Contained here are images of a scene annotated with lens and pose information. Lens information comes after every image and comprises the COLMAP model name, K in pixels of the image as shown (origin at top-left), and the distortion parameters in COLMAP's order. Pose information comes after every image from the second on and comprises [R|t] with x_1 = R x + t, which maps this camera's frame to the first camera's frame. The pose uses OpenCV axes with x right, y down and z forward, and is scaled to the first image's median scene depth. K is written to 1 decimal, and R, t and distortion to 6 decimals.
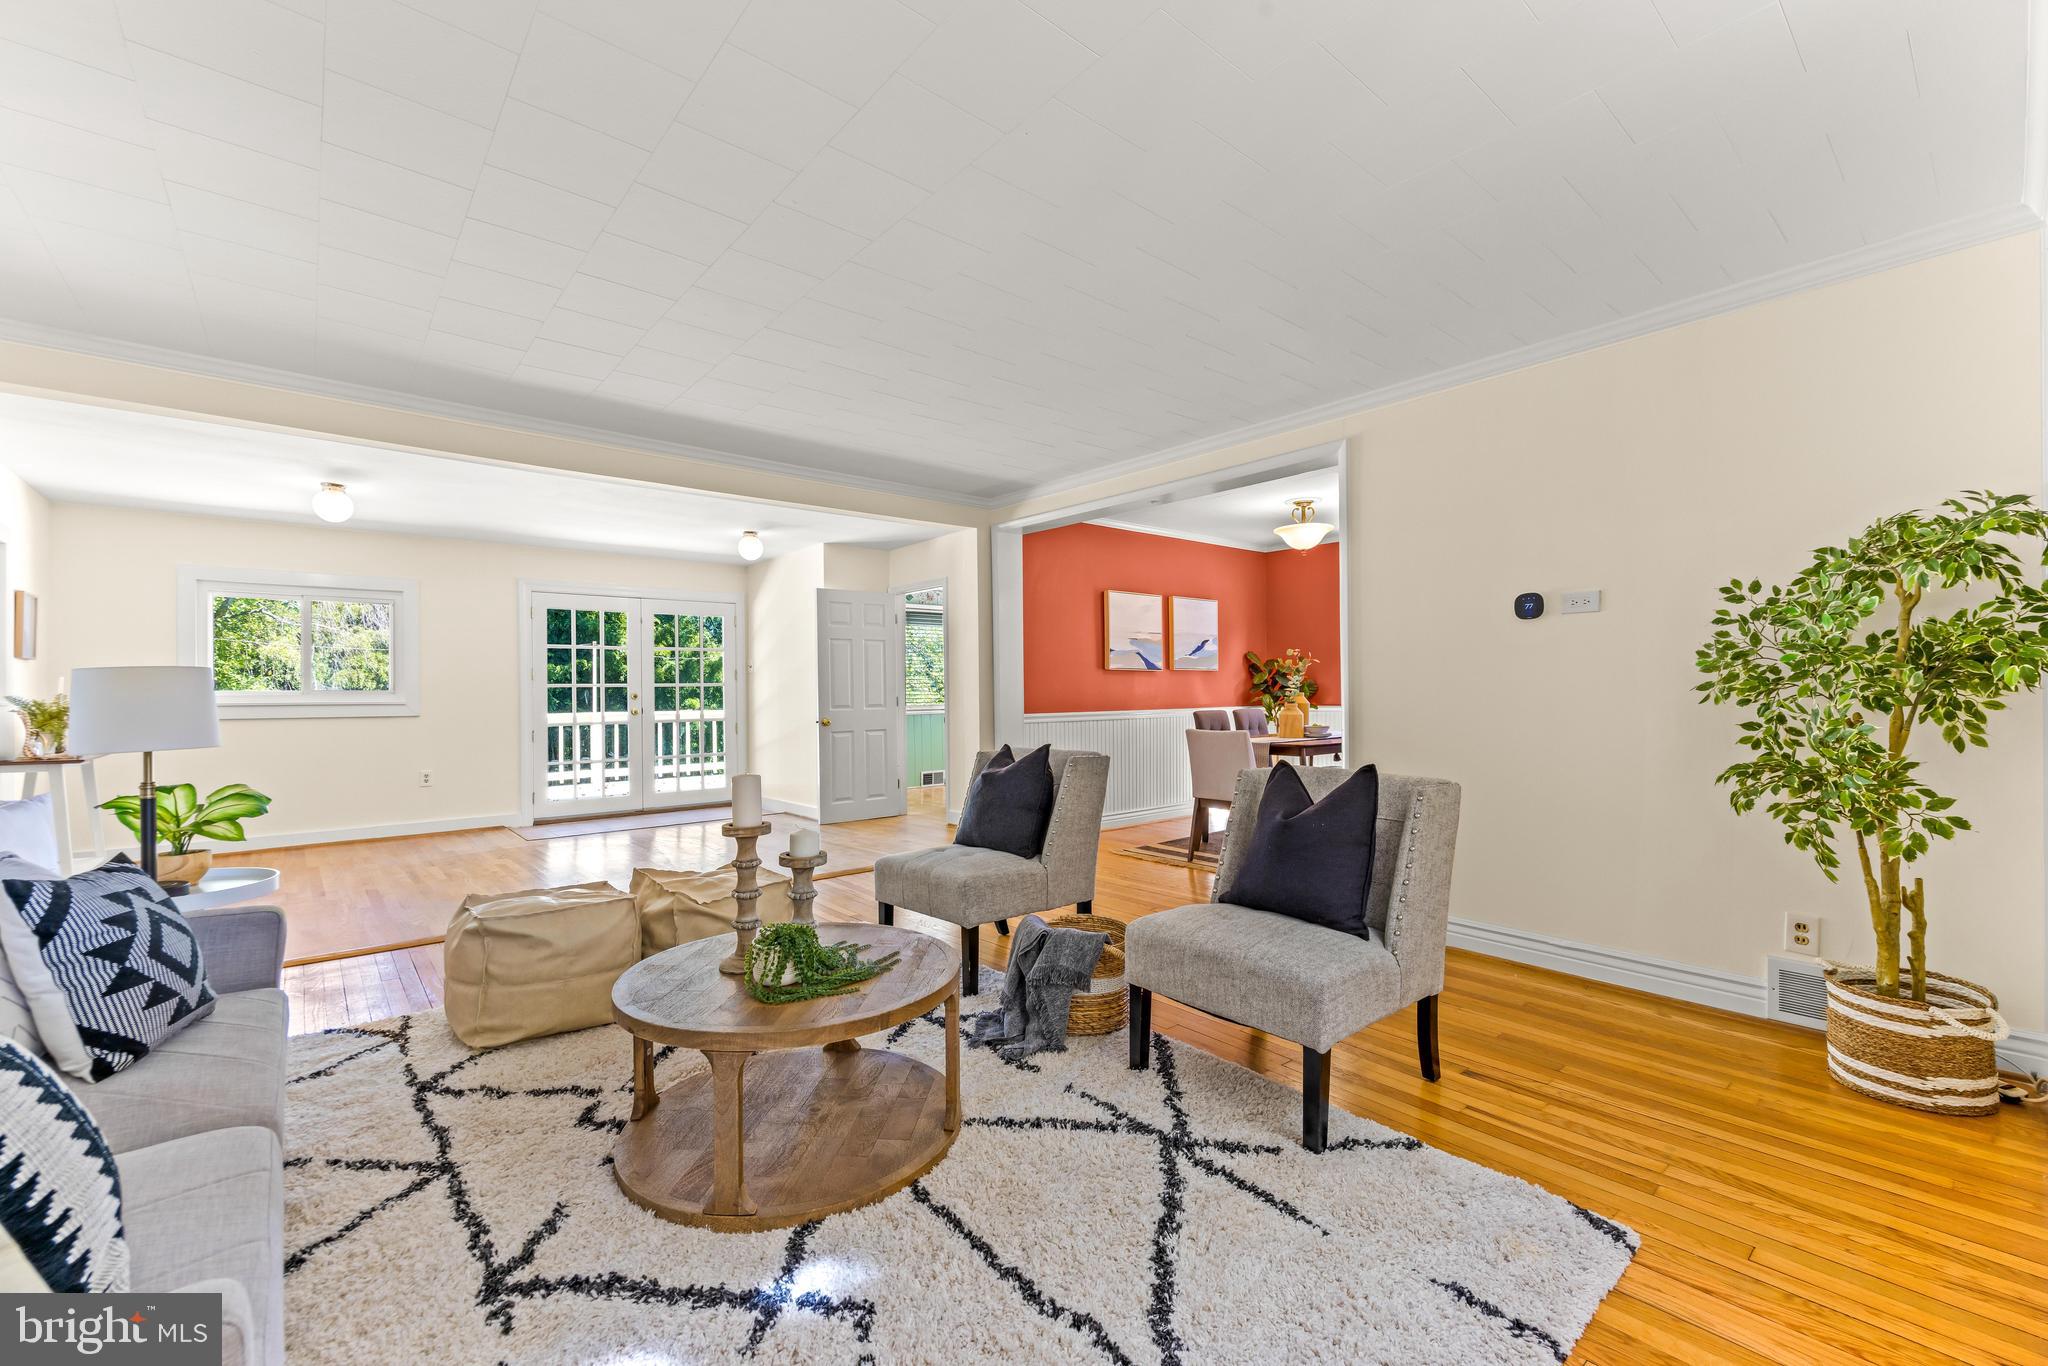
lens RADIAL K [[845.0, 0, 1021.7], [0, 845.0, 695.5], [0, 0, 1]] dist [0.002007, -0.001035]
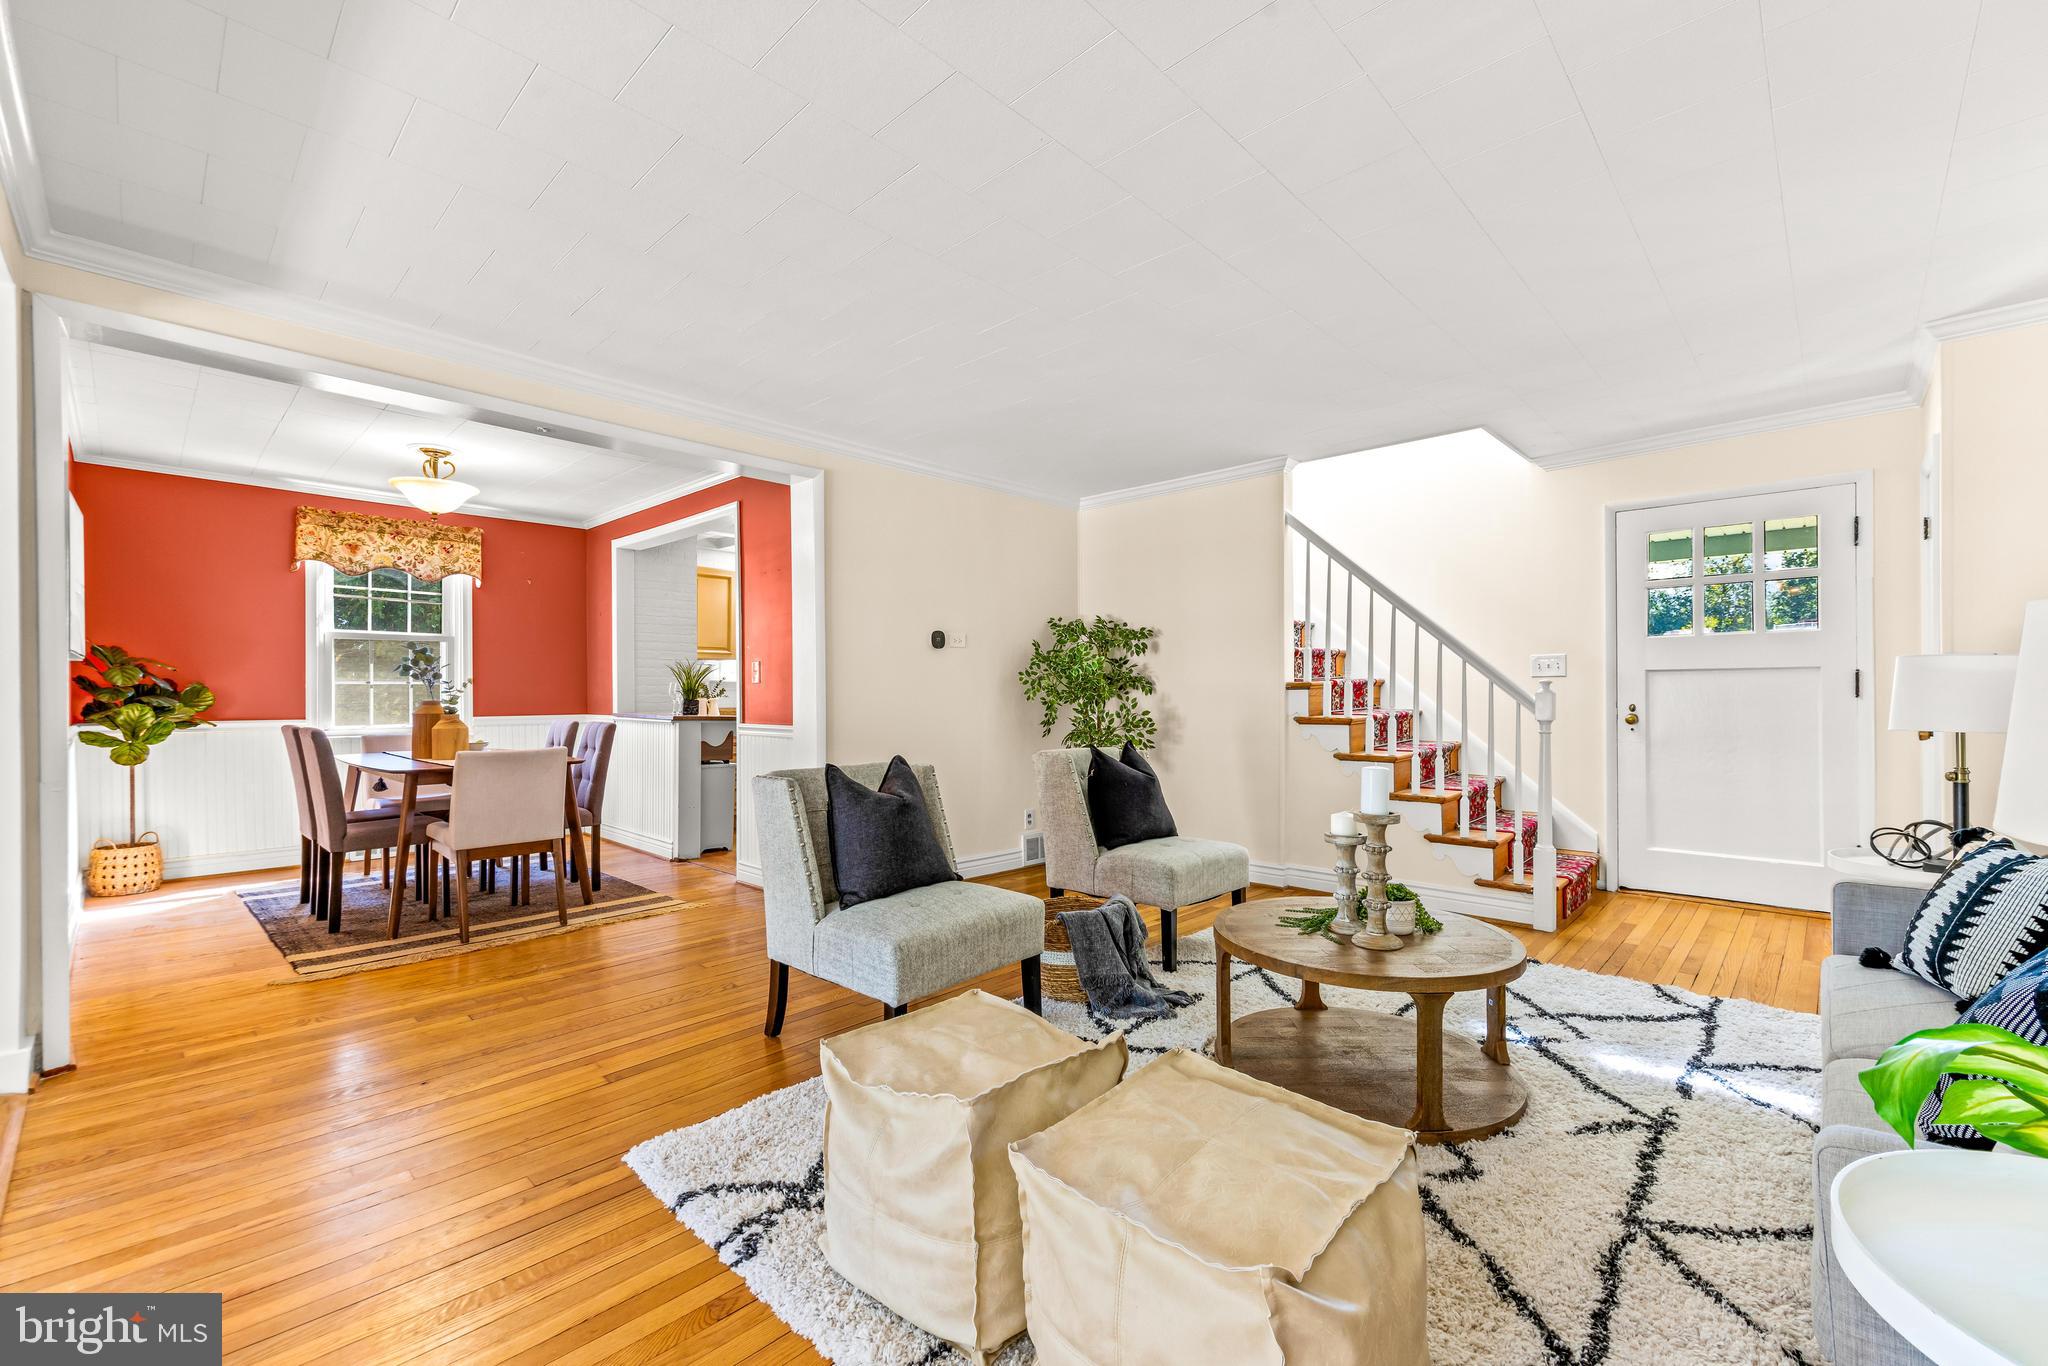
lens RADIAL K [[845.0, 0, 1016.2], [0, 845.0, 696.7], [0, 0, 1]] dist [0.002007, -0.001035]
pose [[-0.097871, 0.008023, 0.995167, -0.436961], [0.007530, 0.999945, -0.007321, 0.002884], [-0.995171, 0.006777, -0.097926, 0.502203]]
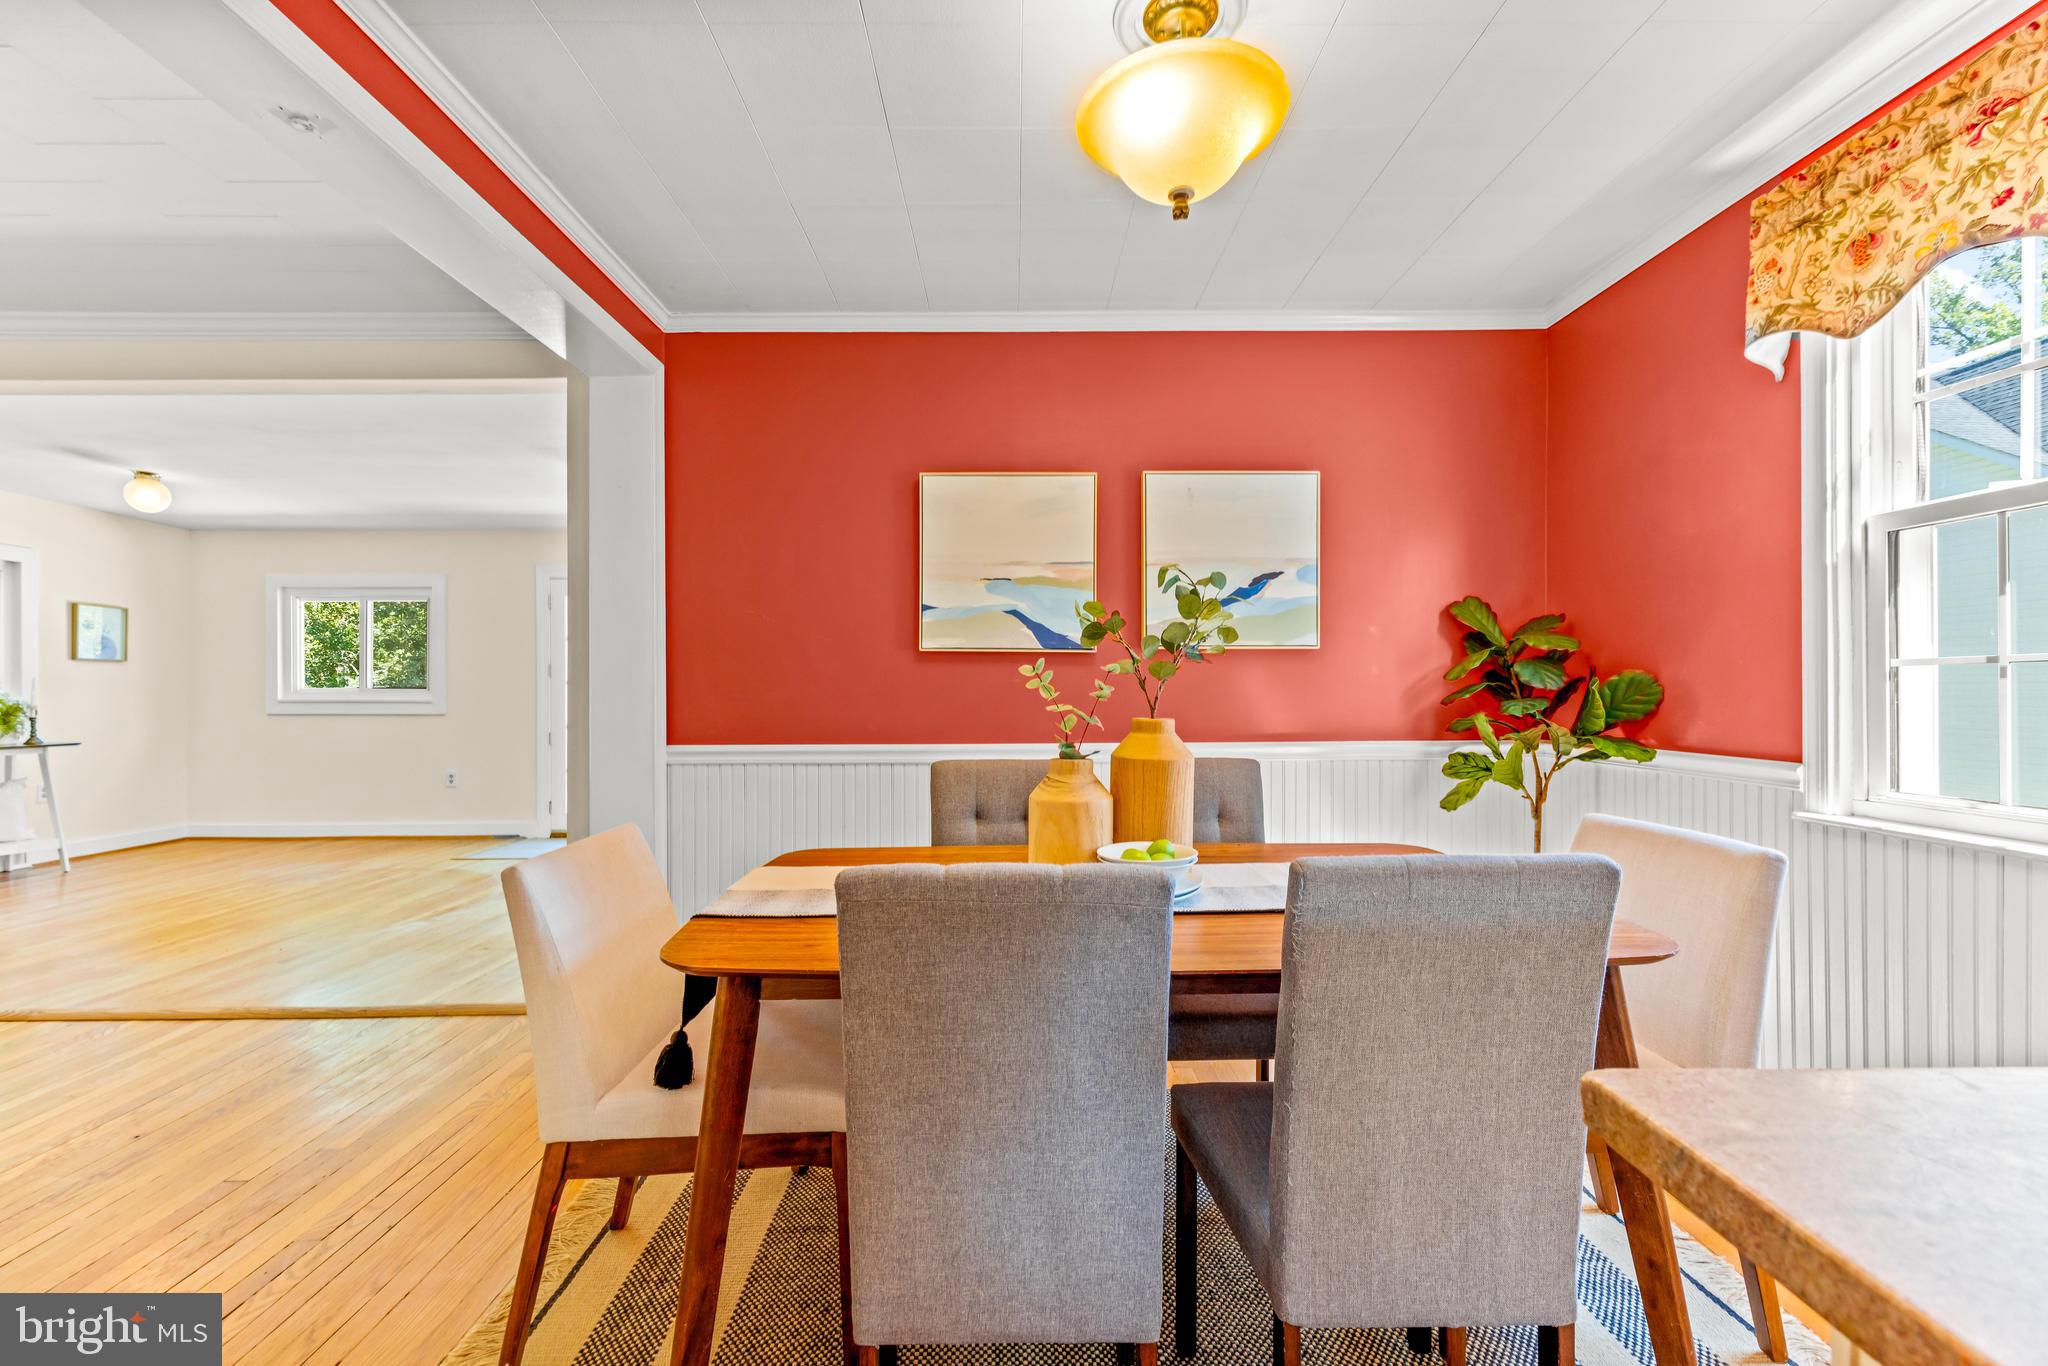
lens RADIAL K [[845.0, 0, 1014.9], [0, 845.0, 691.8], [0, 0, 1]] dist [0.002007, -0.001035]
pose [[0.767287, 0.009141, -0.641239, 0.427895], [-0.007778, 0.999958, 0.004947, -0.011642], [0.641257, 0.001192, 0.767325, 0.689055]]
